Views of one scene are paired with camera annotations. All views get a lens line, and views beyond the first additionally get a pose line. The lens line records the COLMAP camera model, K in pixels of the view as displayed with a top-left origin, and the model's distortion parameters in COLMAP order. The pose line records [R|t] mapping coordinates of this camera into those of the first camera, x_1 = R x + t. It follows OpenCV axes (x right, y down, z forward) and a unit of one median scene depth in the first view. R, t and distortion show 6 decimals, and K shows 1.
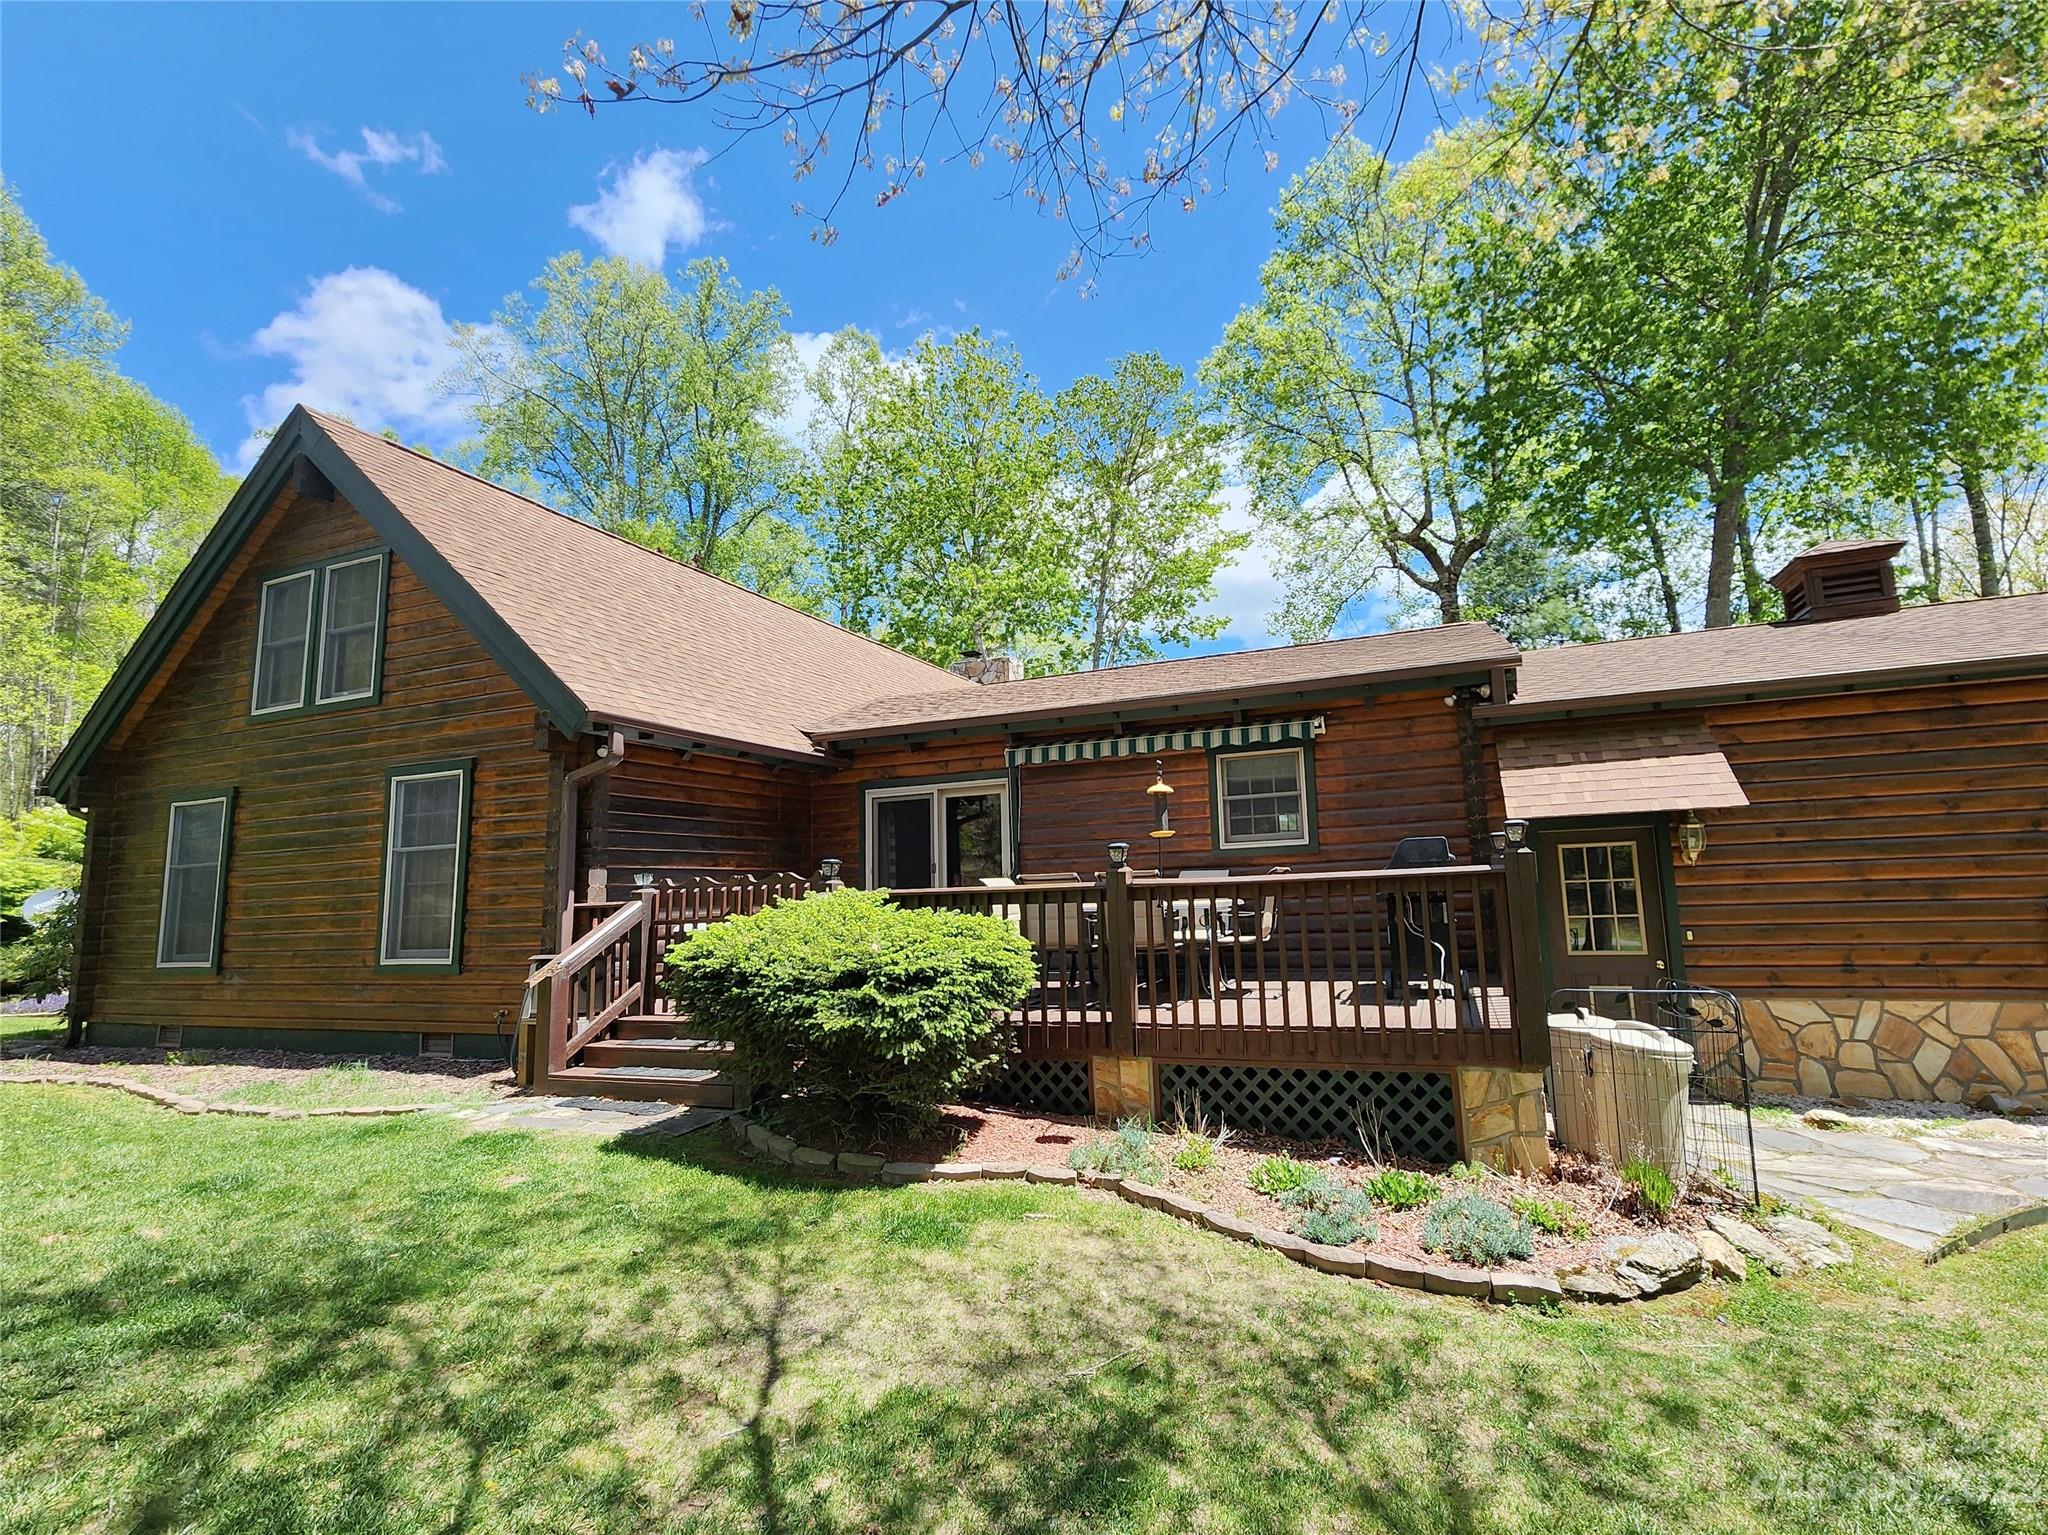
lens RADIAL K [[939.3, 0, 1024.0], [0, 939.3, 767.5], [0, 0, 1]] dist [-0.000264, 0.000135]
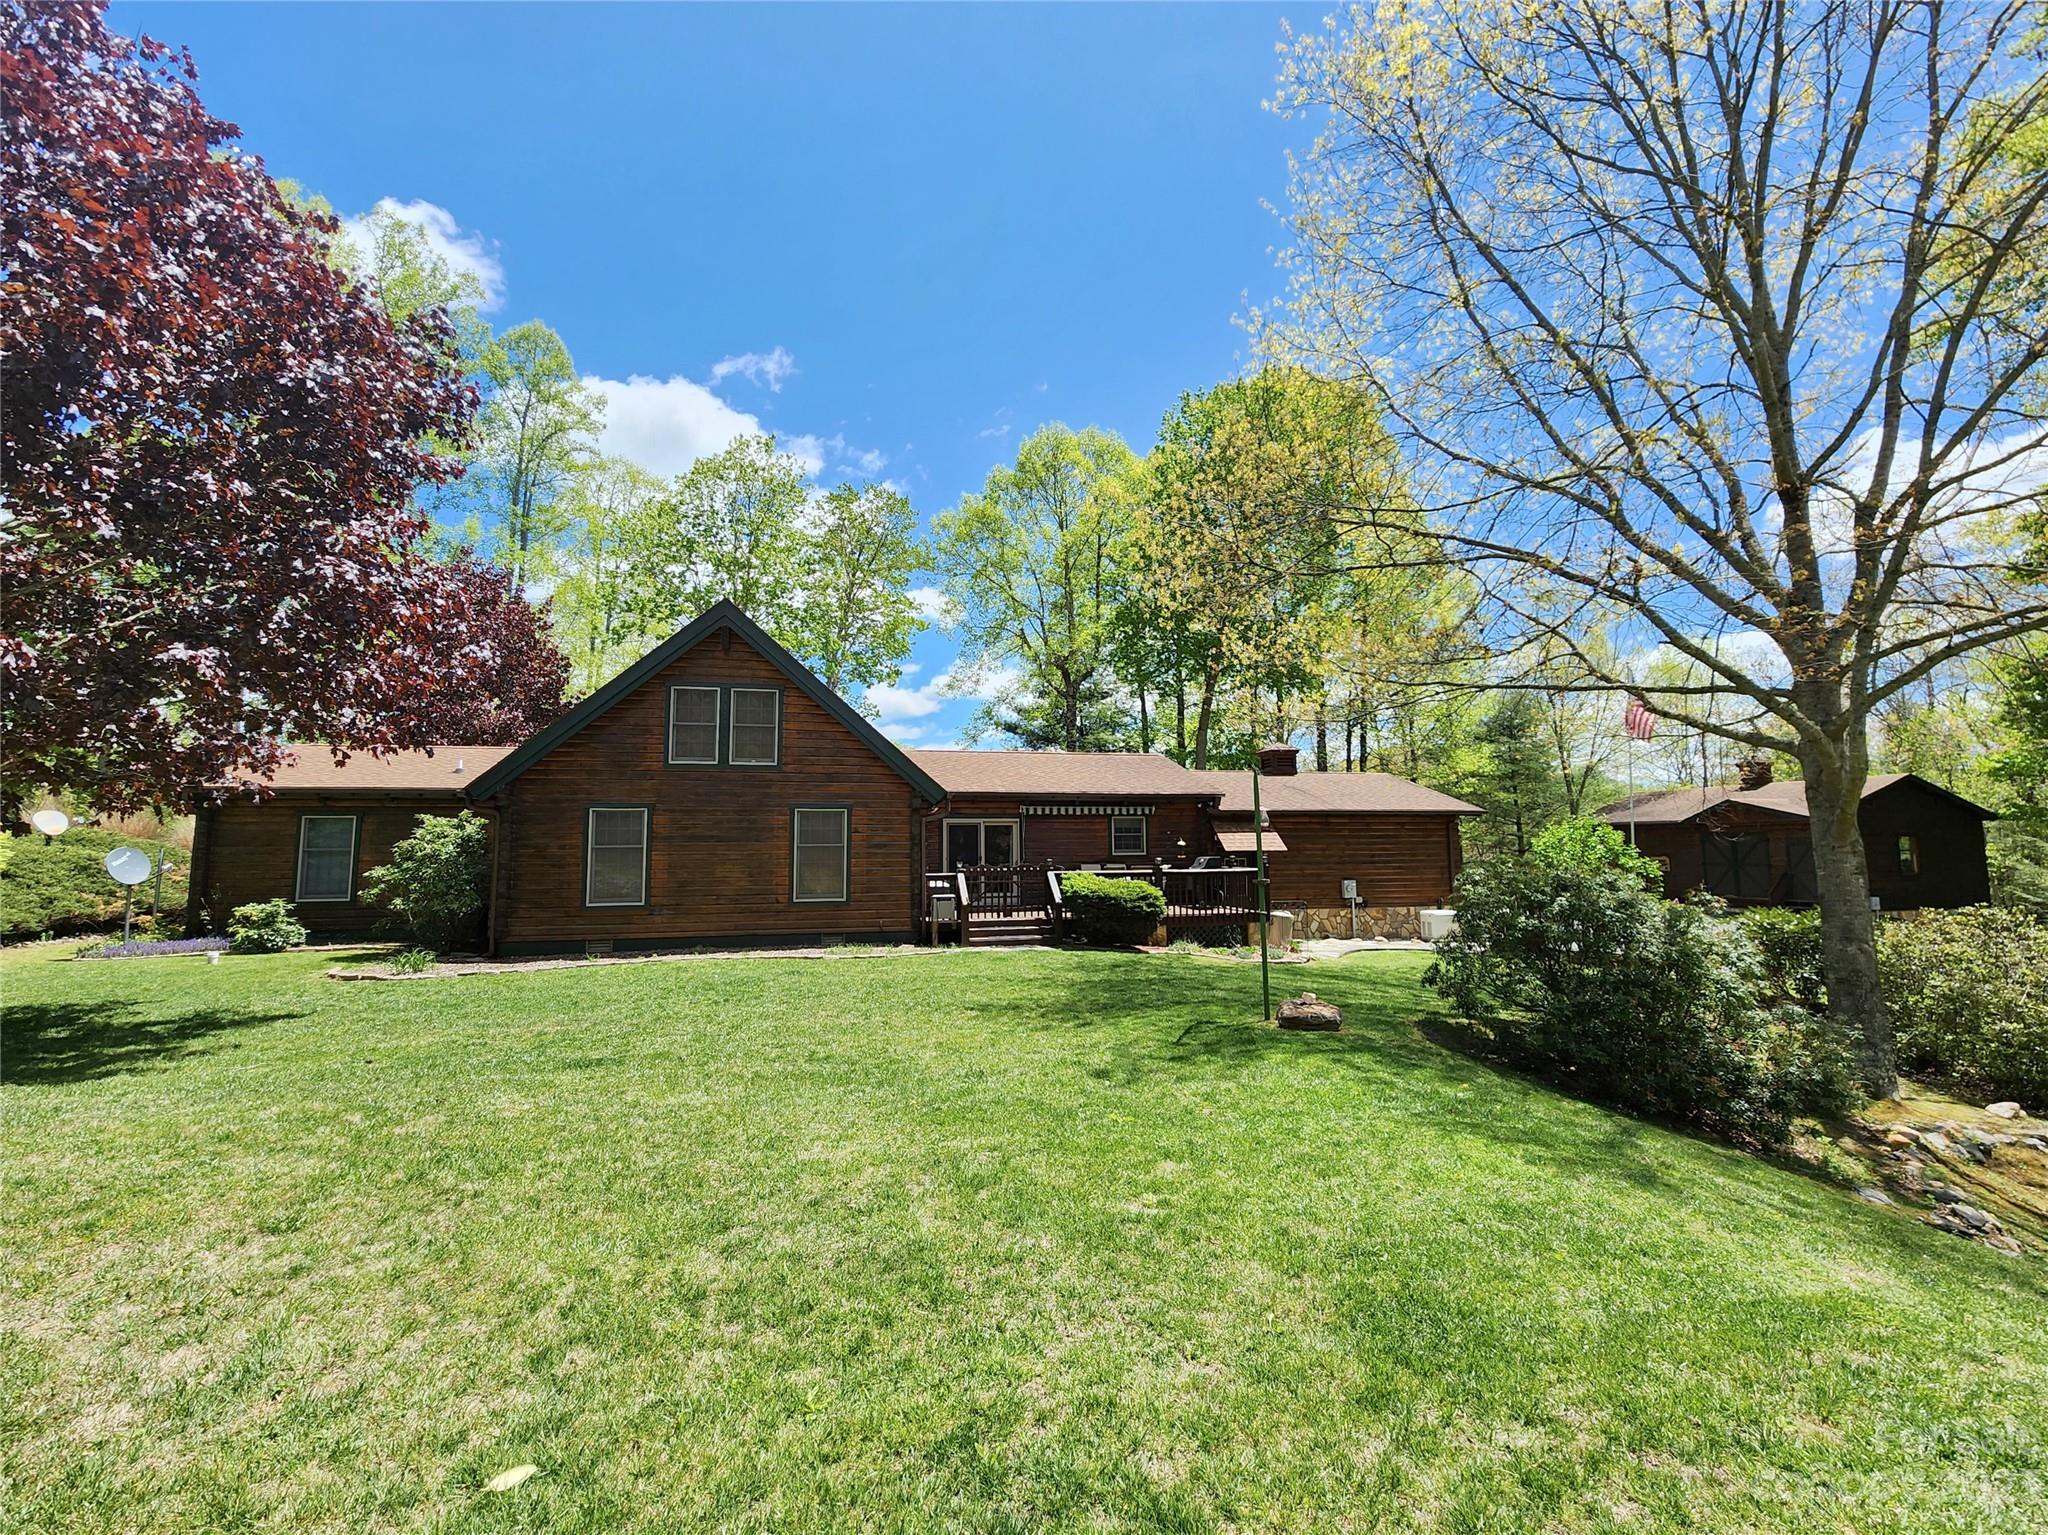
lens RADIAL K [[939.3, 0, 1024.0], [0, 939.3, 767.5], [0, 0, 1]] dist [-0.000264, 0.000135]
pose [[0.828297, 0.079422, 0.554631, -1.351480], [-0.097896, 0.995190, 0.003690, -0.128410], [-0.551671, -0.057353, 0.832088, -0.901735]]
